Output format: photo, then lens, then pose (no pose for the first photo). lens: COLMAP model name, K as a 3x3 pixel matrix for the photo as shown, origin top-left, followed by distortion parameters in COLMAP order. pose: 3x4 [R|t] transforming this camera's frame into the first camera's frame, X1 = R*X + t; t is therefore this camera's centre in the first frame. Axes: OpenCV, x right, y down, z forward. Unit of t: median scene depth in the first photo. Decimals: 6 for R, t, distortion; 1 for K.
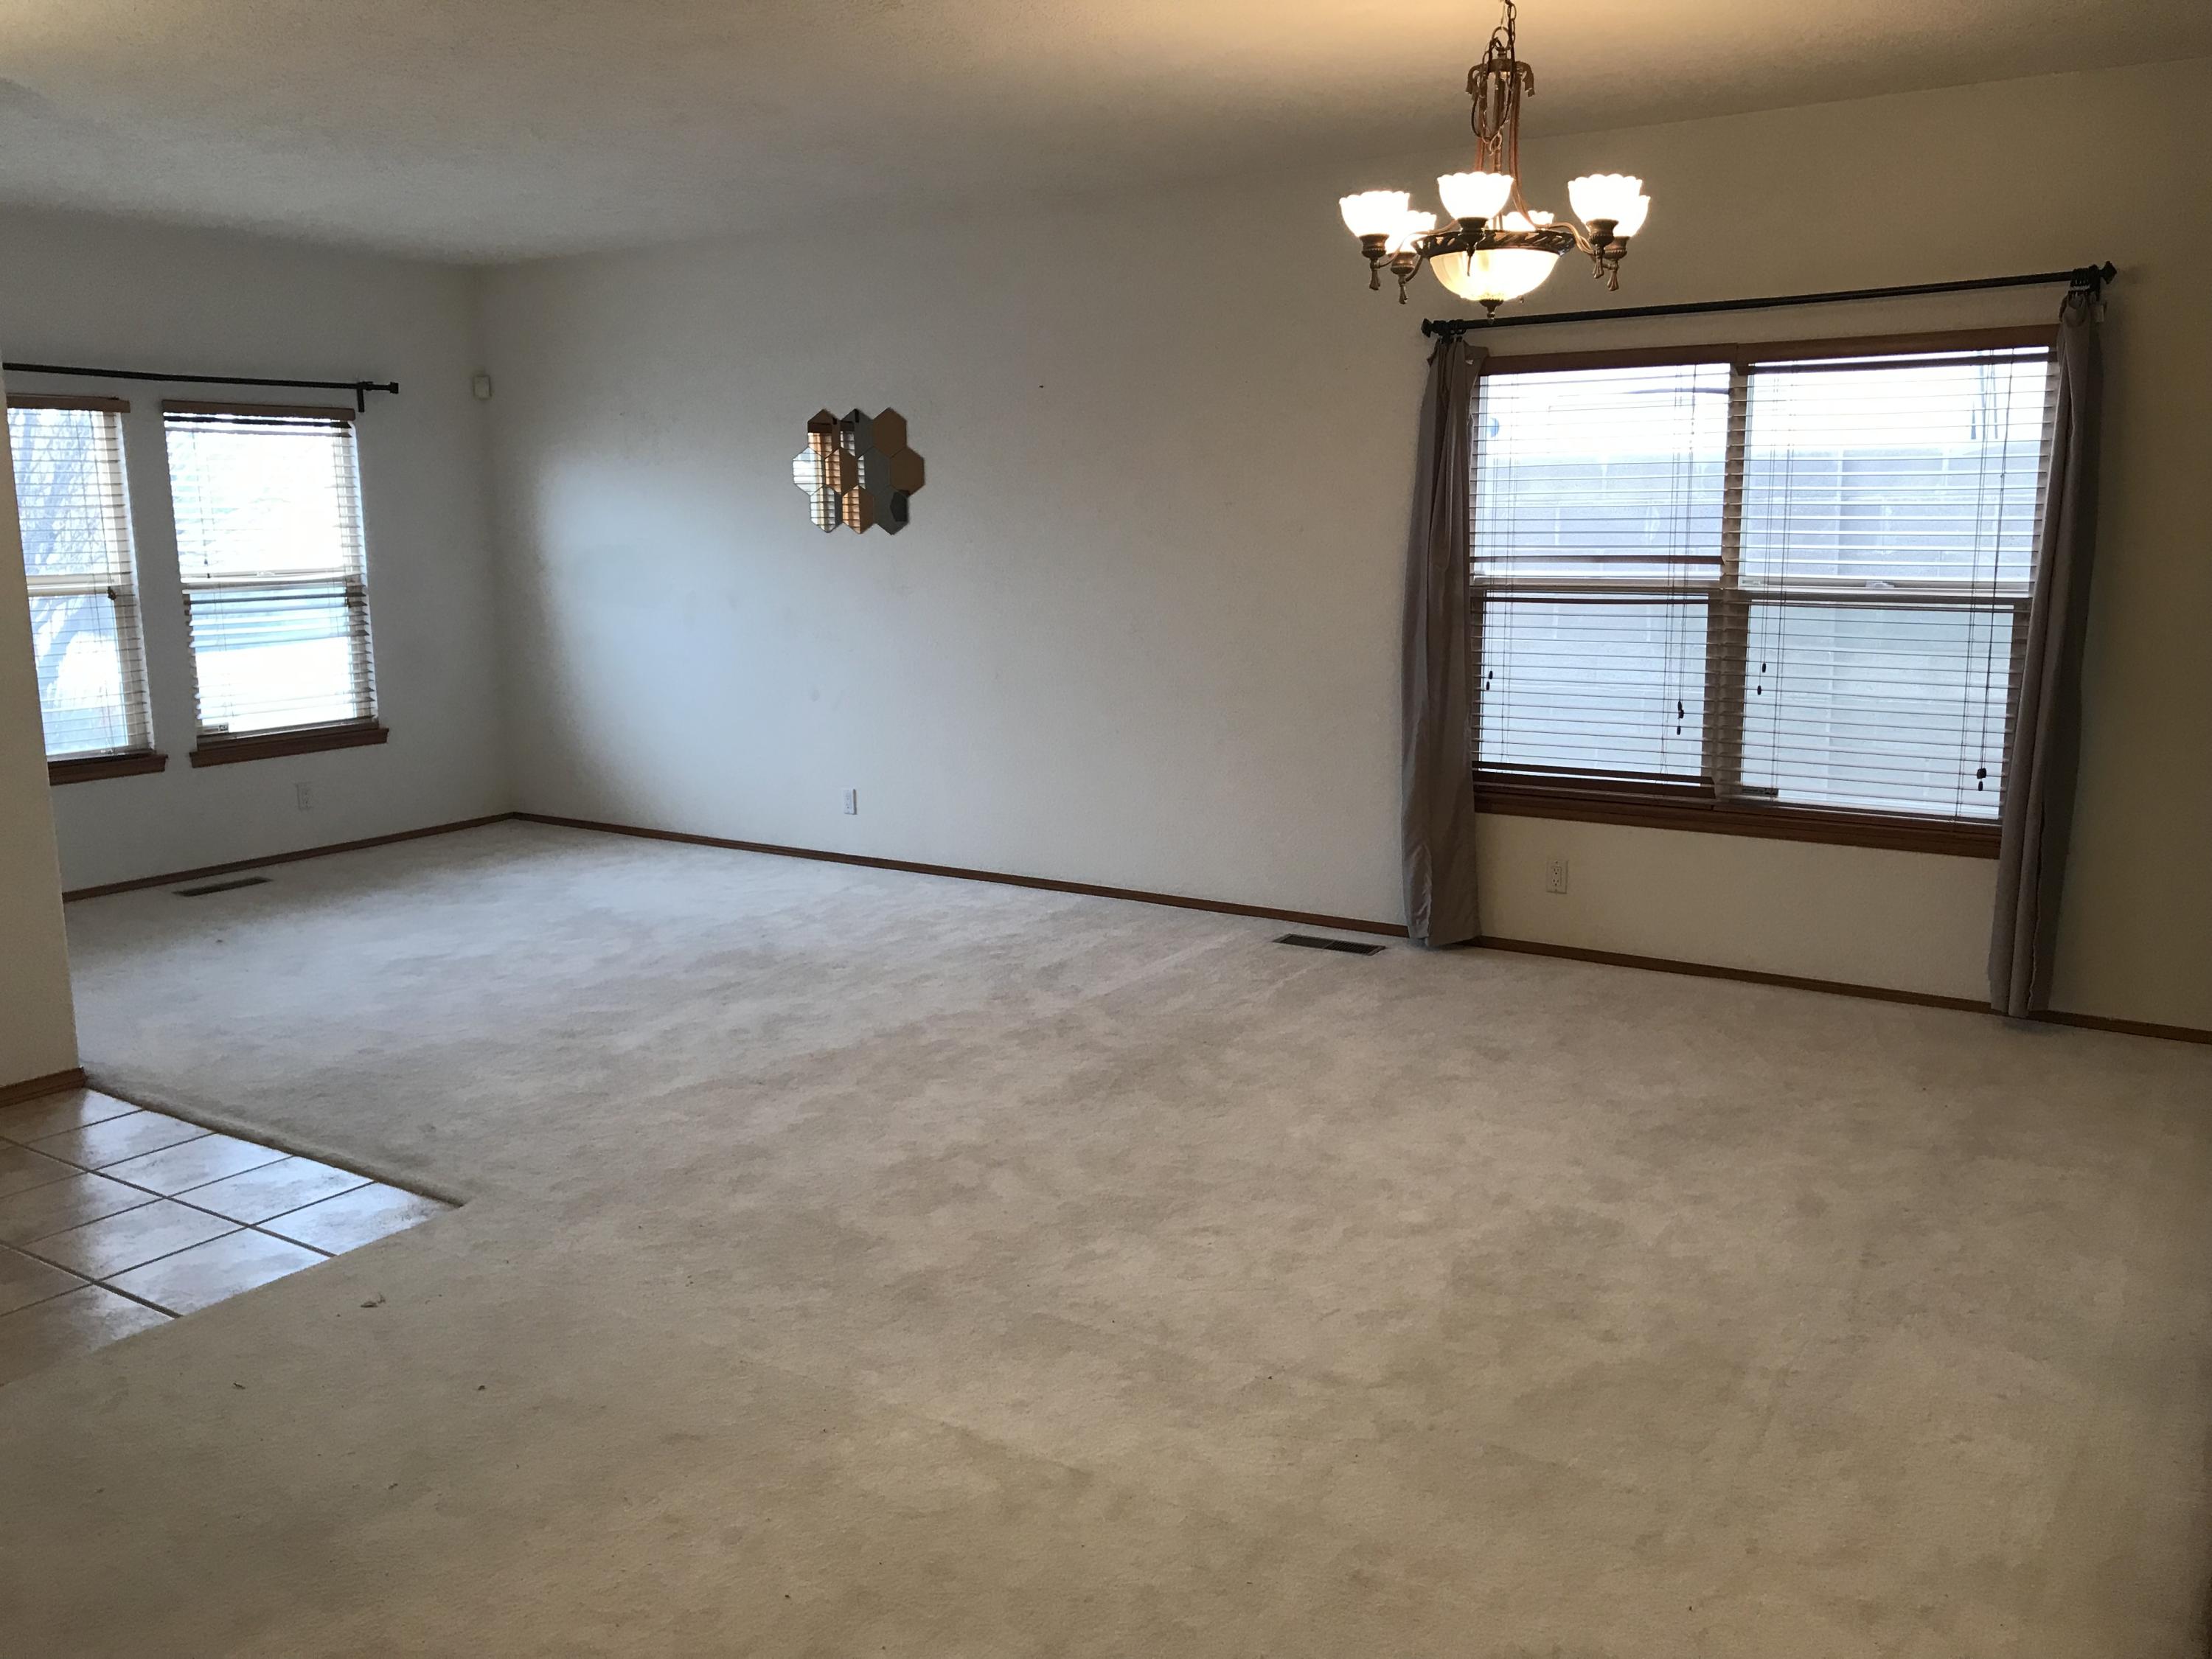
lens RADIAL K [[1810.9, 0, 1106.0], [0, 1810.9, 829.5], [0, 0, 1]] dist [-0.134354, 0.243382]
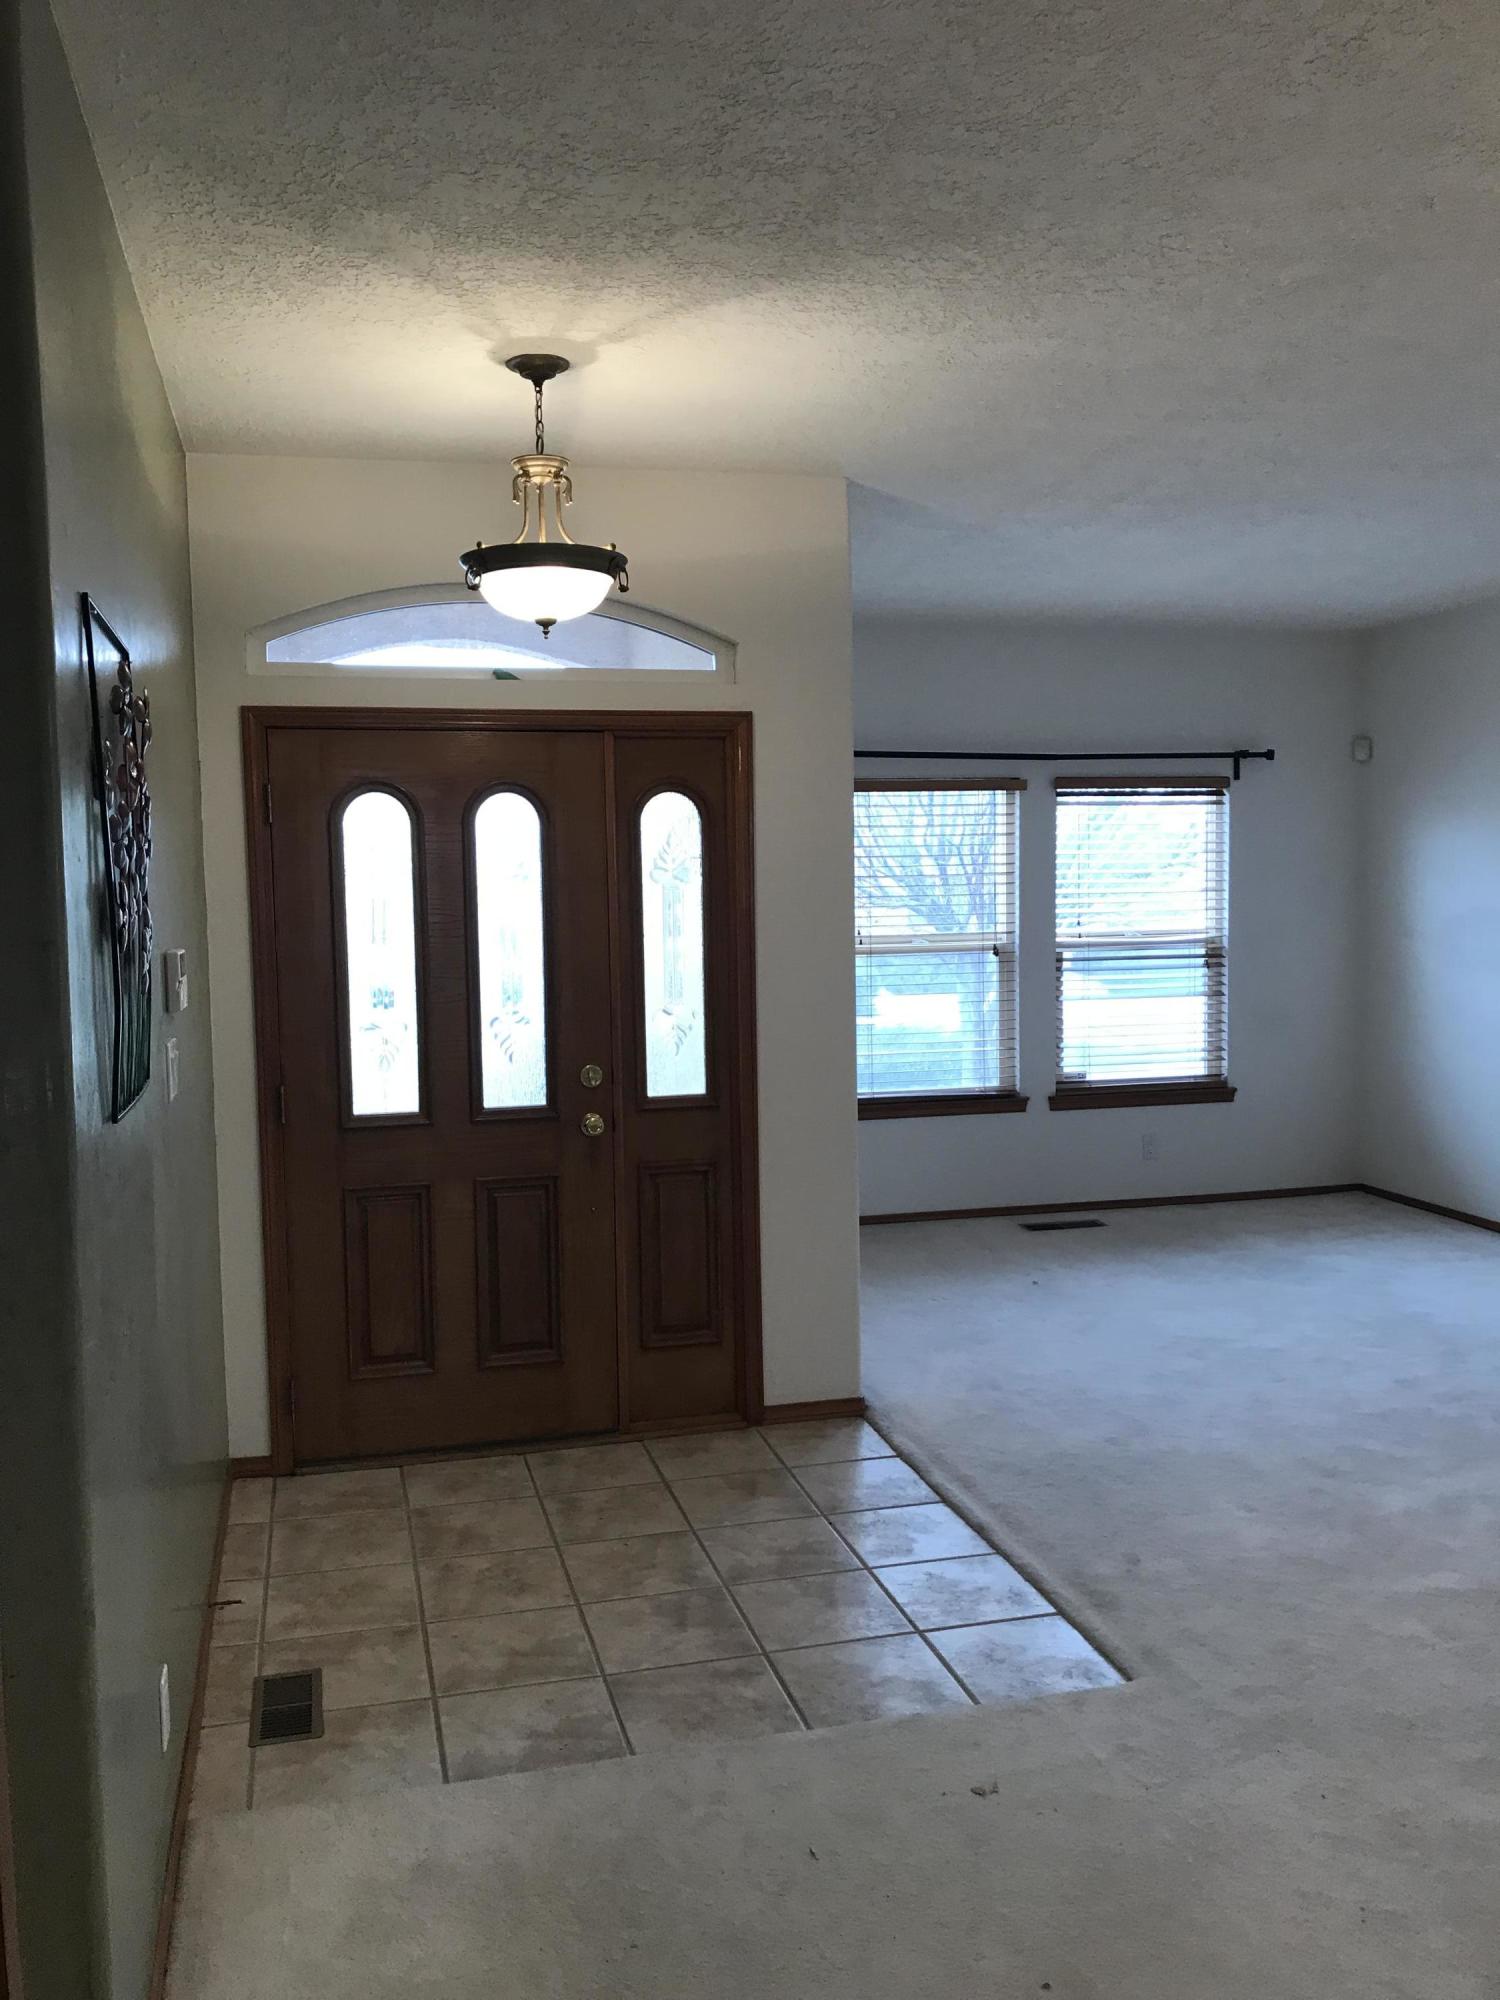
lens RADIAL K [[1603.8, 0, 744.8], [0, 1603.8, 1010.6], [0, 0, 1]] dist [0.007069, 0.005400]
pose [[0.736363, 0.050505, -0.674699, 0.005271], [-0.109907, 0.992894, -0.045628, -0.030815], [0.667600, 0.107753, 0.736681, 0.151650]]
